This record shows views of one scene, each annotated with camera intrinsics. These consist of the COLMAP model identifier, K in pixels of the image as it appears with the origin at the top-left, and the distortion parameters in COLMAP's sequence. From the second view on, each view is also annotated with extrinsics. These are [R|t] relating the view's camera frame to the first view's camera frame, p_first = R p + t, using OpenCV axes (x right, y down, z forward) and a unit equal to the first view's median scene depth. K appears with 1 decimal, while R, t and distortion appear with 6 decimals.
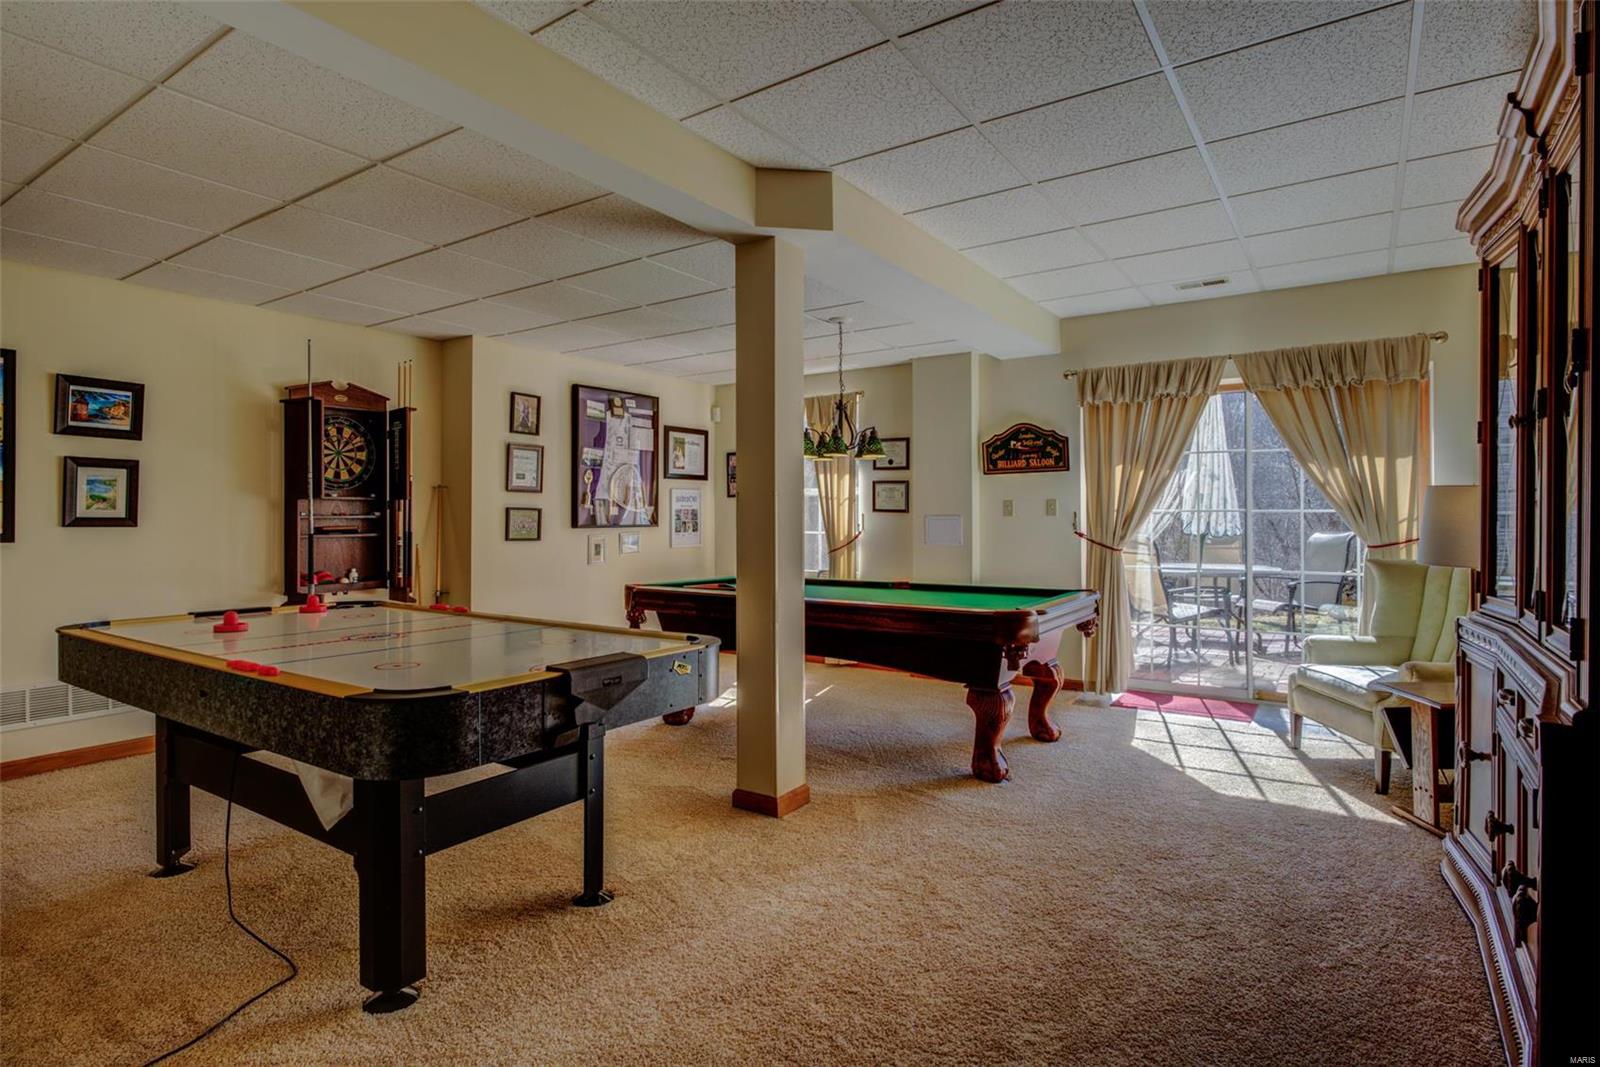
lens RADIAL K [[825.8, 0, 798.4], [0, 825.8, 521.0], [0, 0, 1]] dist [0.001522, 0.000351]
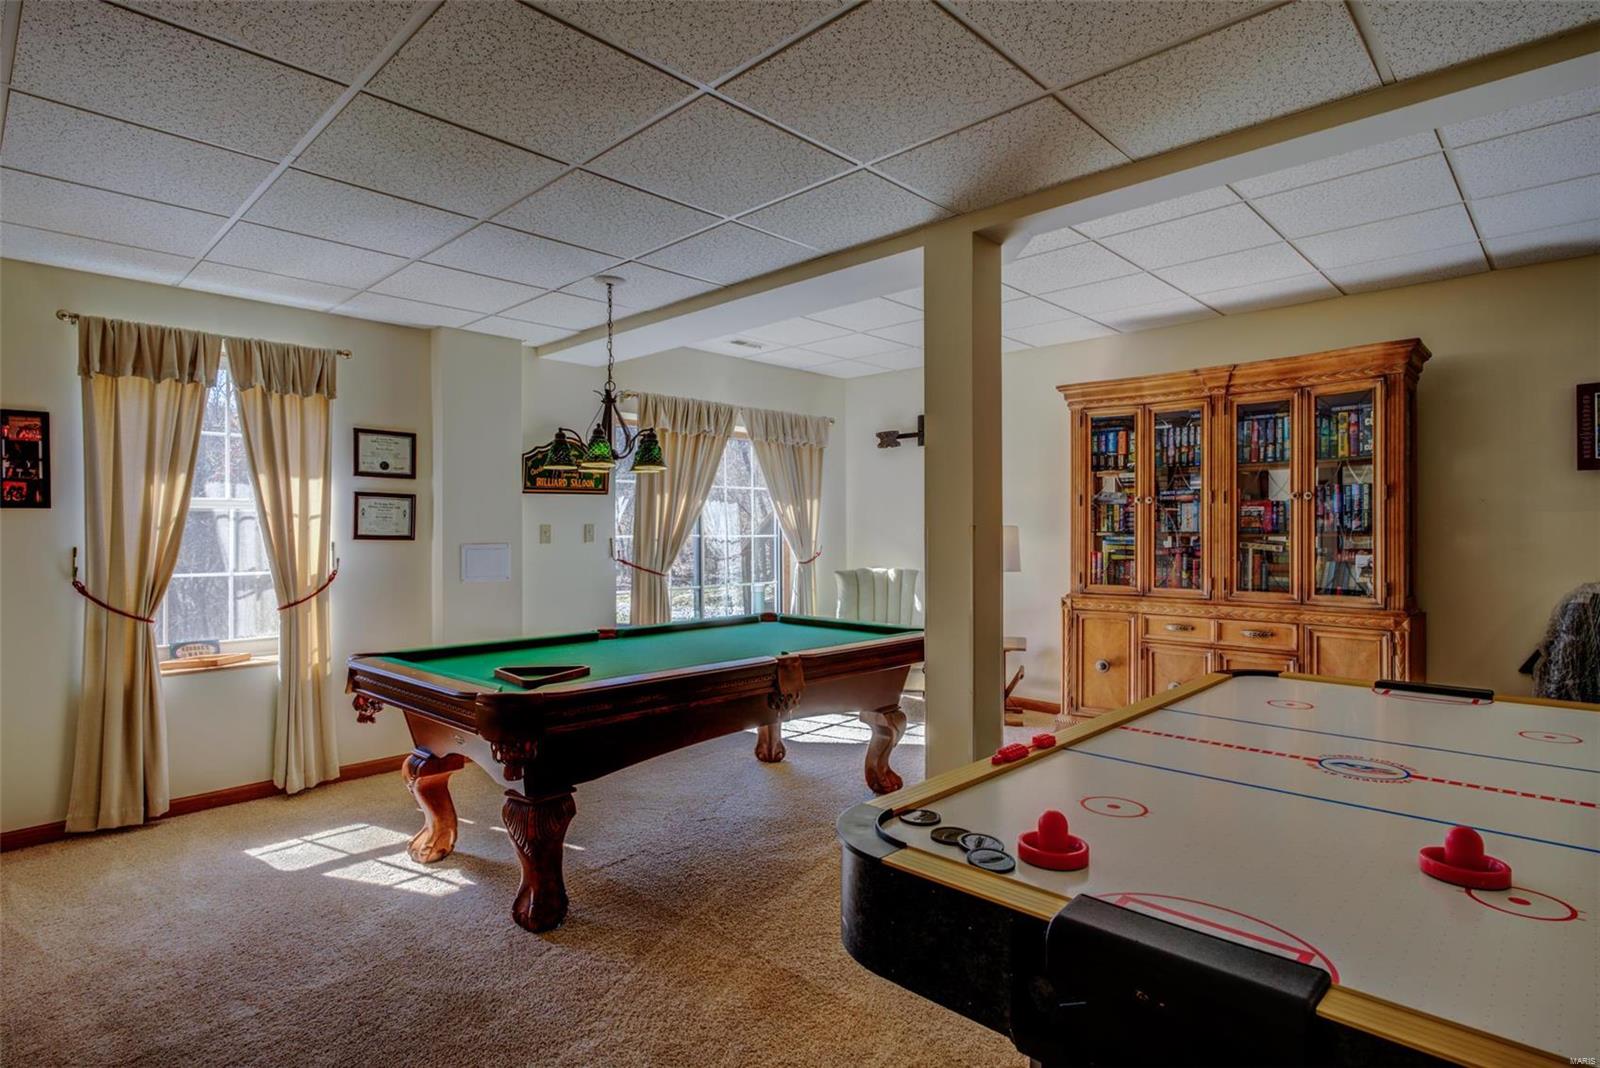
lens RADIAL K [[825.8, 0, 798.4], [0, 825.8, 521.5], [0, 0, 1]] dist [0.001522, 0.000351]
pose [[0.164507, 0.010346, 0.986322, -0.546113], [0.007078, 0.999907, -0.011669, -0.016398], [-0.986351, 0.008901, 0.164418, 0.601034]]
